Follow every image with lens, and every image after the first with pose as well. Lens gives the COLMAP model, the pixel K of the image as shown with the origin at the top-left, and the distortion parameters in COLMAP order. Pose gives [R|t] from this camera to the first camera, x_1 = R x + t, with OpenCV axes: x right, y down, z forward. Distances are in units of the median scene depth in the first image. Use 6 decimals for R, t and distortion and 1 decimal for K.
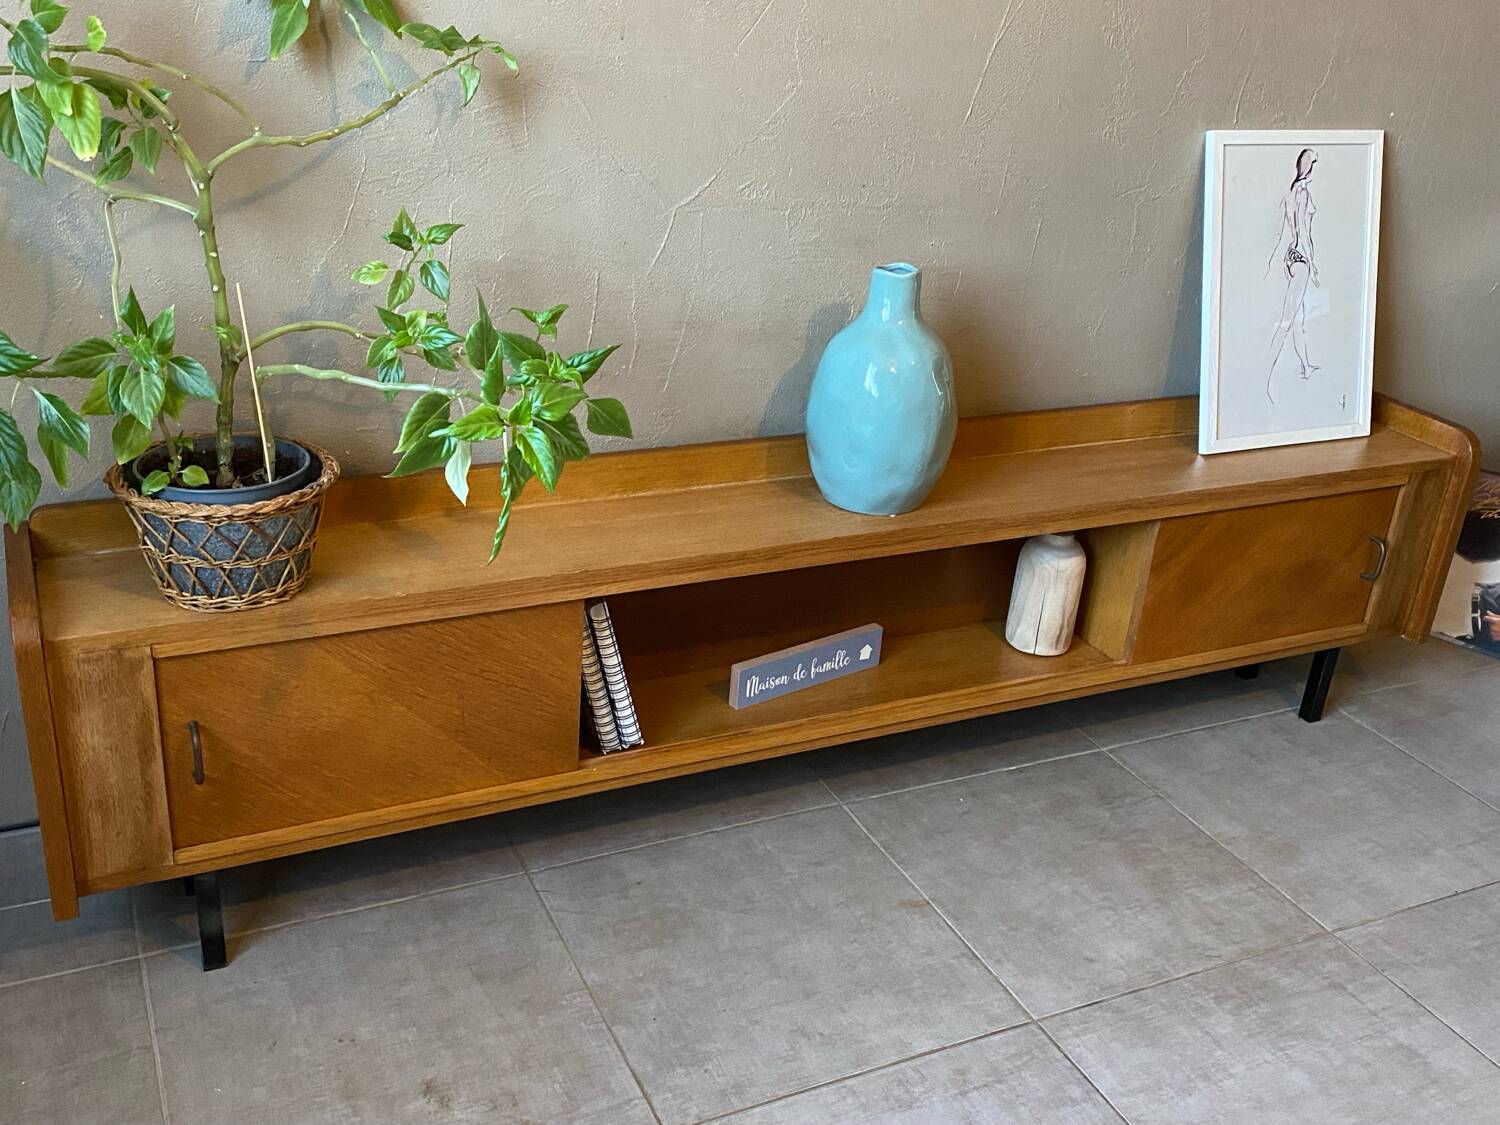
lens RADIAL K [[1437.8, 0, 750.0], [0, 1437.8, 562.5], [0, 0, 1]] dist [0.098155, -0.206277]
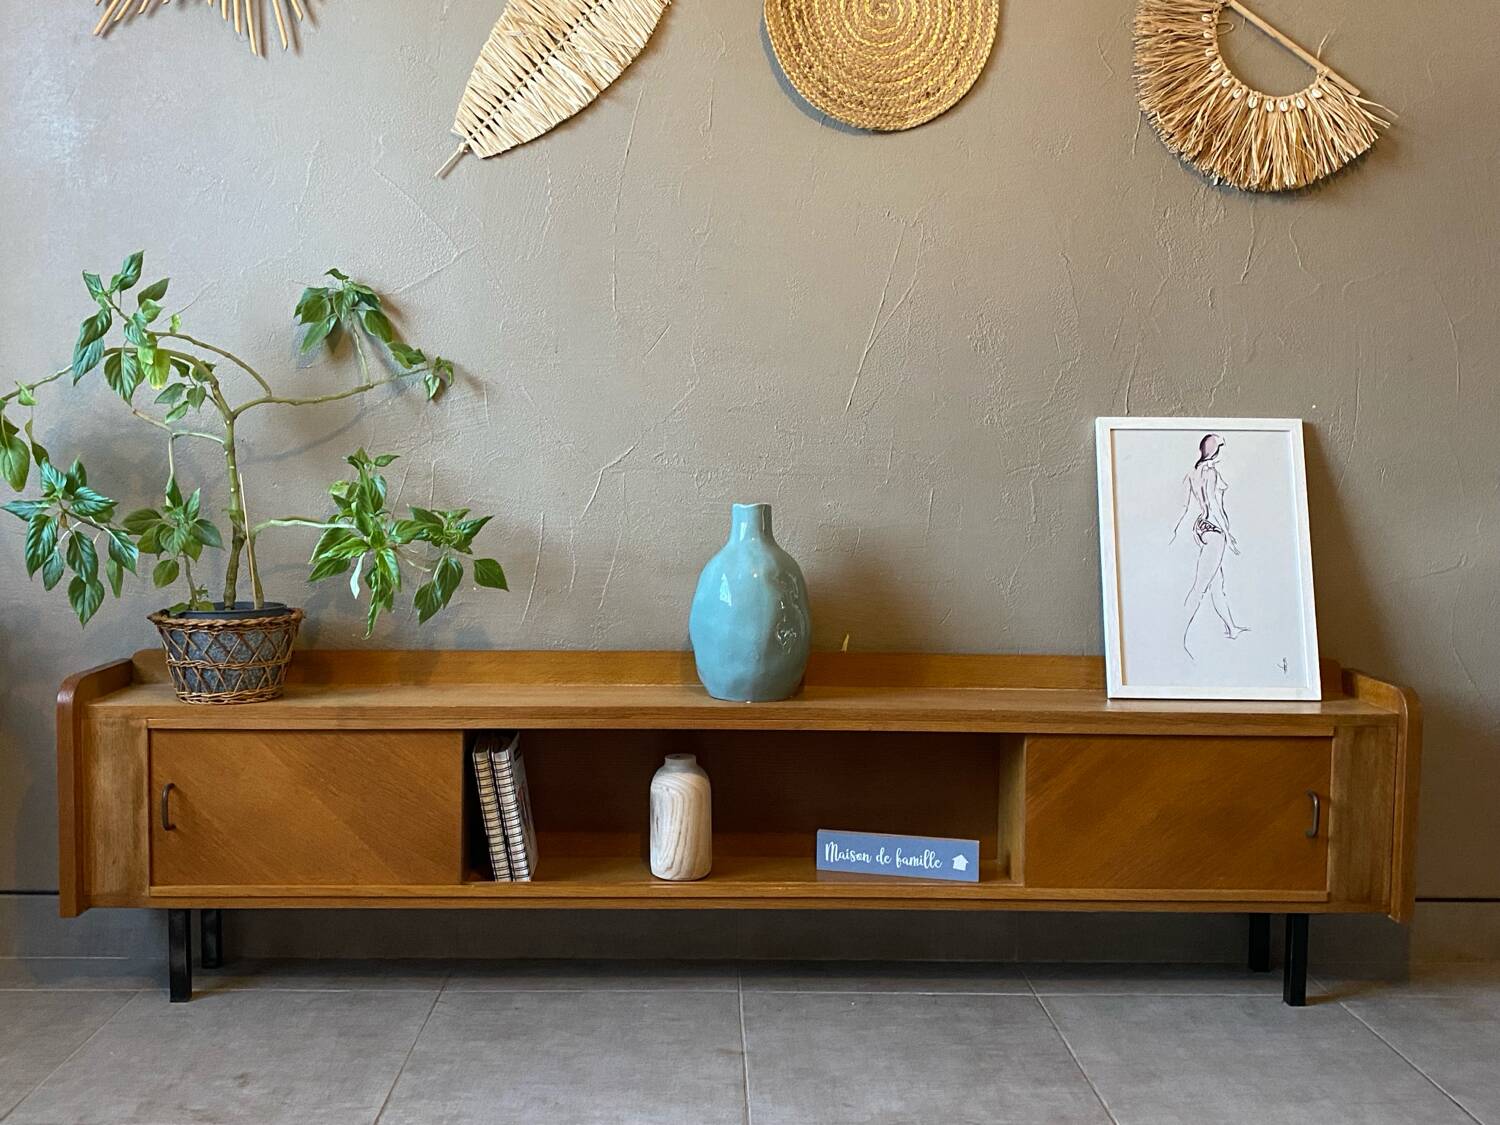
lens RADIAL K [[1437.8, 0, 750.0], [0, 1437.8, 562.5], [0, 0, 1]] dist [0.098155, -0.206277]
pose [[0.912641, -0.032417, -0.407475, 0.598281], [-0.119900, 0.931771, -0.342675, 0.271373], [0.390782, 0.361595, 0.846486, -0.053281]]
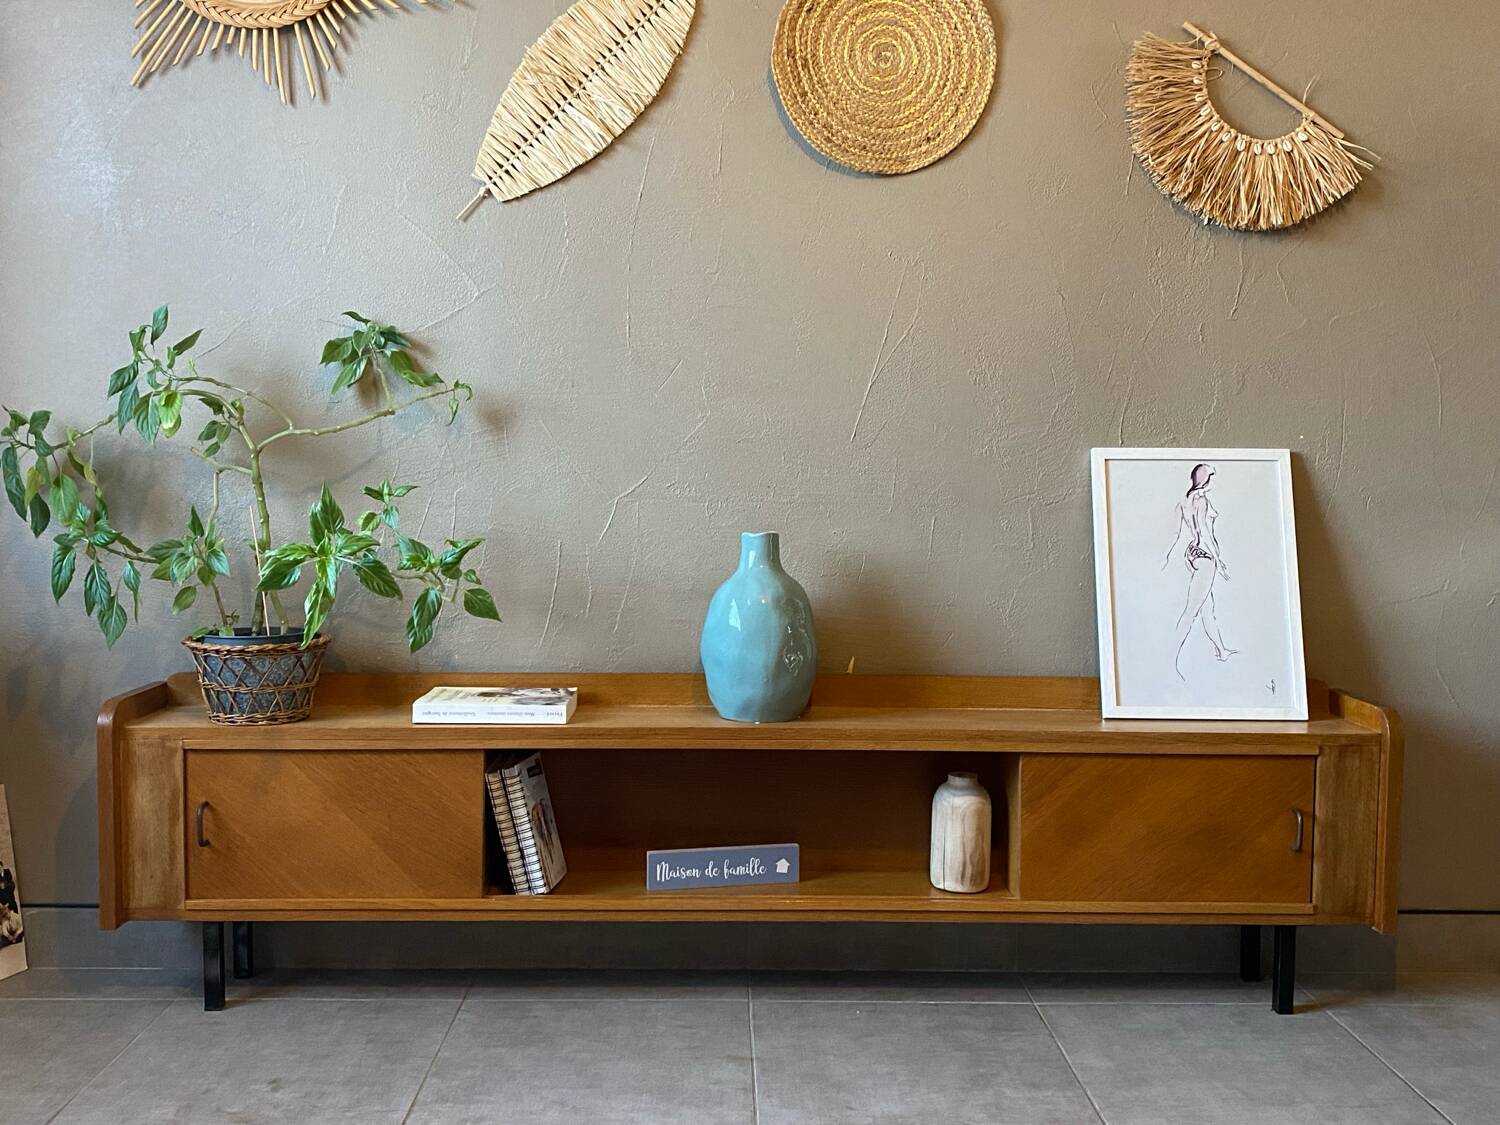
lens RADIAL K [[1434.4, 0, 756.6], [0, 1434.4, 569.0], [0, 0, 1]] dist [0.102378, -0.221141]
pose [[0.910375, -0.035236, -0.412282, 0.624139], [-0.120126, 0.930951, -0.344819, 0.275271], [0.395964, 0.363440, 0.843282, -0.099080]]
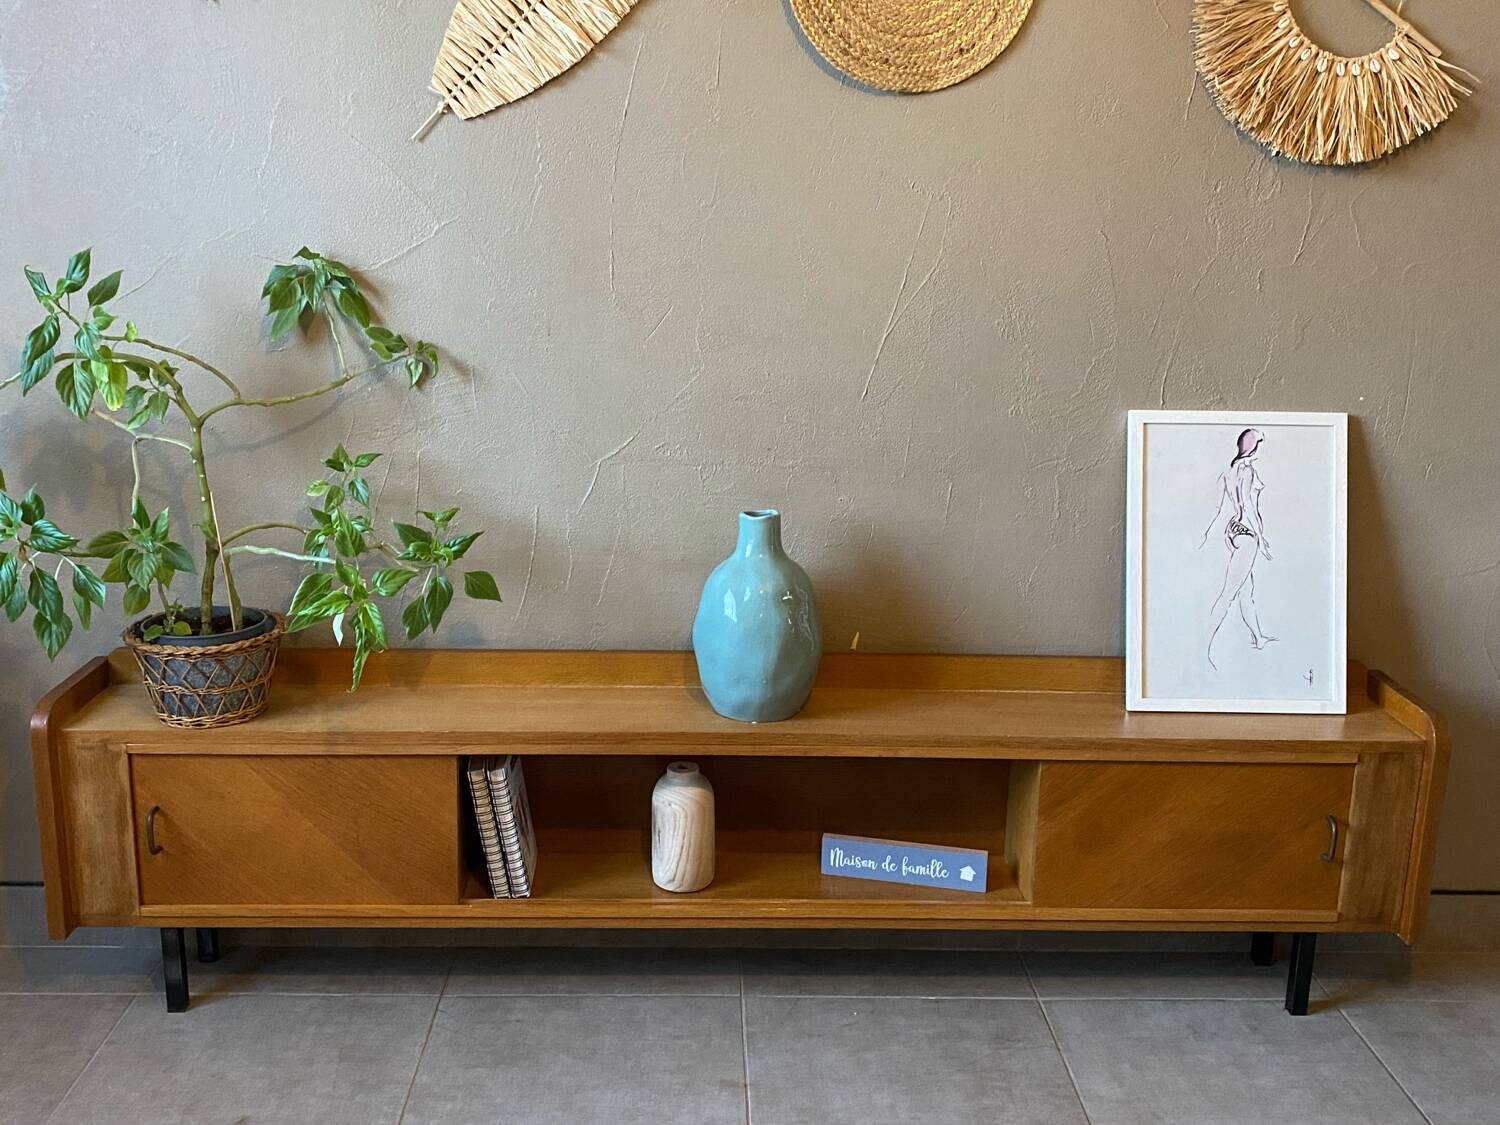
lens RADIAL K [[1441.3, 0, 759.3], [0, 1441.3, 554.0], [0, 0, 1]] dist [0.072869, -0.126698]
pose [[0.916666, 0.044968, -0.397117, 0.560396], [-0.127276, 0.974762, -0.183412, 0.046634], [0.378847, 0.218671, 0.899254, -0.062637]]
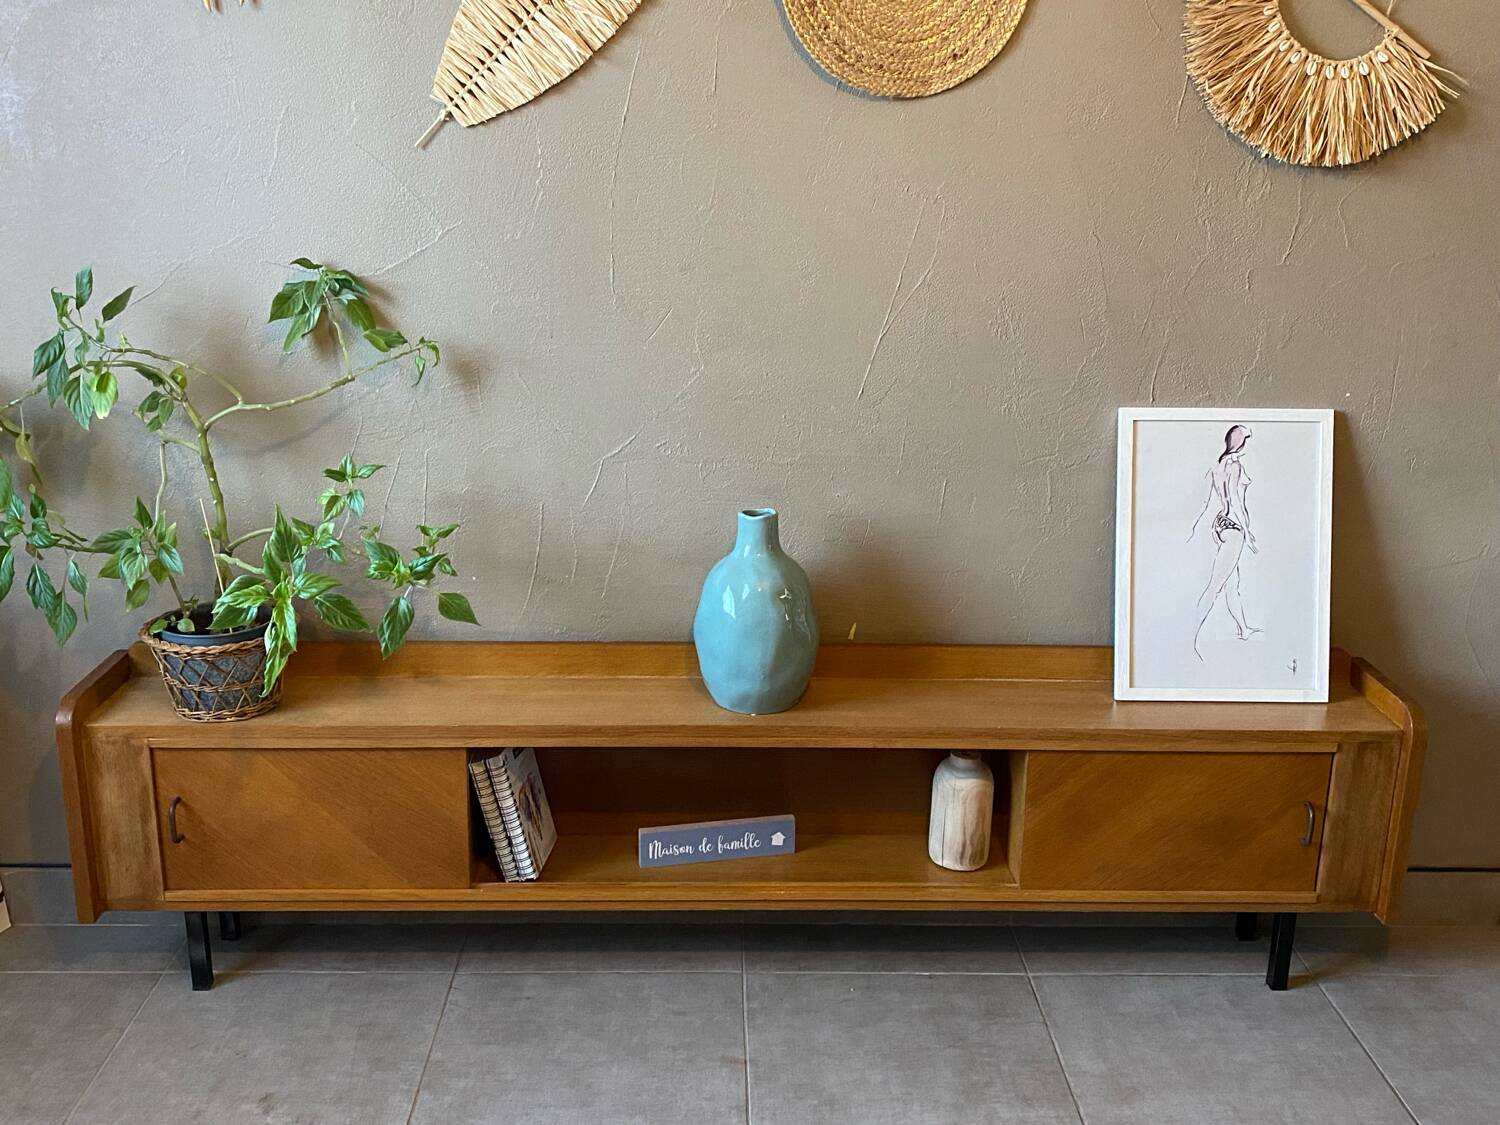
lens RADIAL K [[1439.3, 0, 764.5], [0, 1439.3, 553.0], [0, 0, 1]] dist [0.079686, -0.146771]
pose [[0.914564, 0.059693, -0.400012, 0.582264], [-0.125266, 0.982221, -0.139825, 0.000713], [0.384553, 0.177987, 0.905781, -0.097458]]
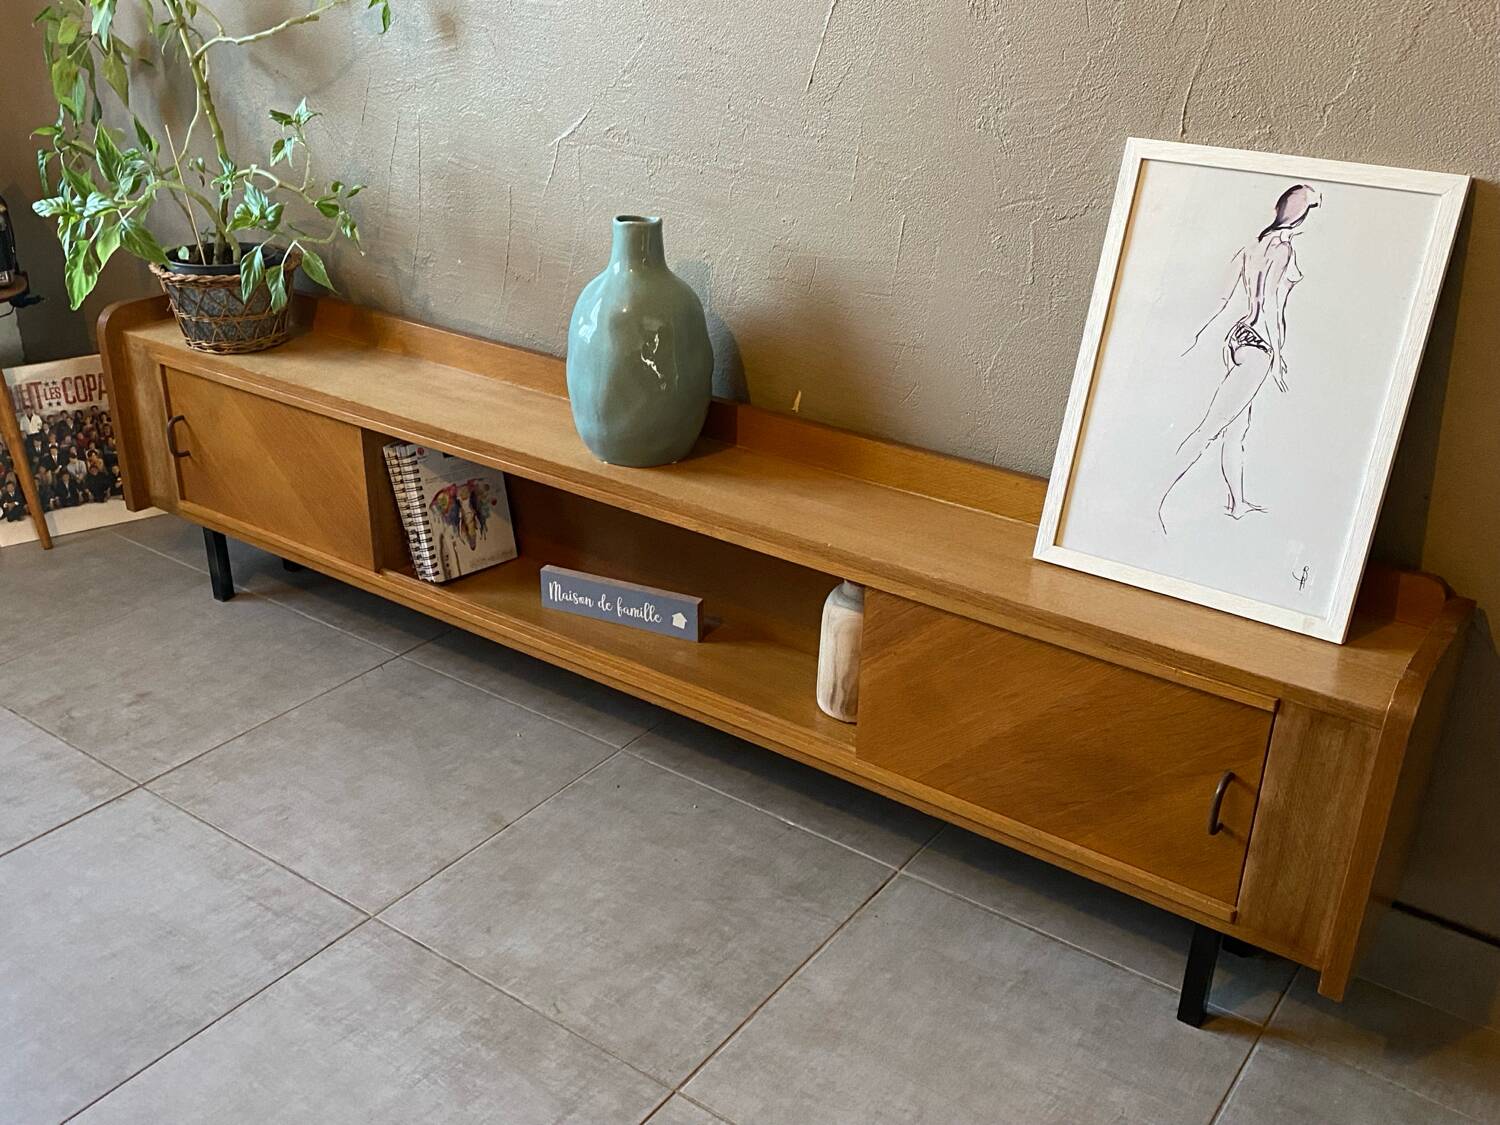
lens RADIAL K [[1434.4, 0, 756.6], [0, 1434.4, 569.0], [0, 0, 1]] dist [0.102378, -0.221141]
pose [[0.493565, 0.318144, -0.809431, 1.008143], [-0.353340, 0.923773, 0.147630, -0.151975], [0.794698, 0.213139, 0.568355, 0.532070]]
